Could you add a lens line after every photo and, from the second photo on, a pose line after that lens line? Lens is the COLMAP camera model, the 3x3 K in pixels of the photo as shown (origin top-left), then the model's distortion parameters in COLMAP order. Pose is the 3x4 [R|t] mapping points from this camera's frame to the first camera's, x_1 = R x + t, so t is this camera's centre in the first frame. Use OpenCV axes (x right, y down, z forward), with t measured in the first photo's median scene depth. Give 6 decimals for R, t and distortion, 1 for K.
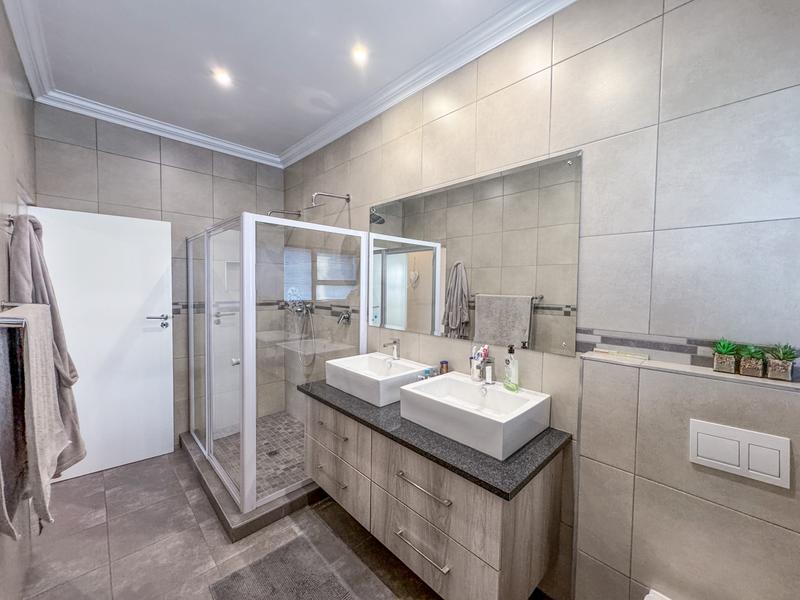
lens RADIAL K [[317.7, 0, 399.5], [0, 317.7, 299.4], [0, 0, 1]] dist [-0.003646, 0.000632]
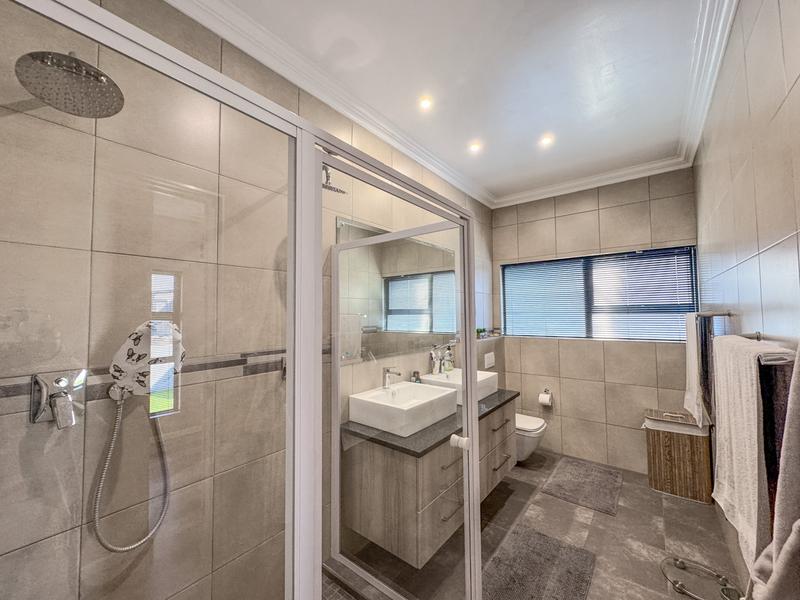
lens RADIAL K [[317.7, 0, 399.4], [0, 317.7, 300.3], [0, 0, 1]] dist [-0.003646, 0.000632]
pose [[-0.134696, 0.034024, 0.990303, -0.762397], [0.050914, 0.998328, -0.027375, -0.042616], [-0.989578, 0.046733, -0.136203, 0.823886]]
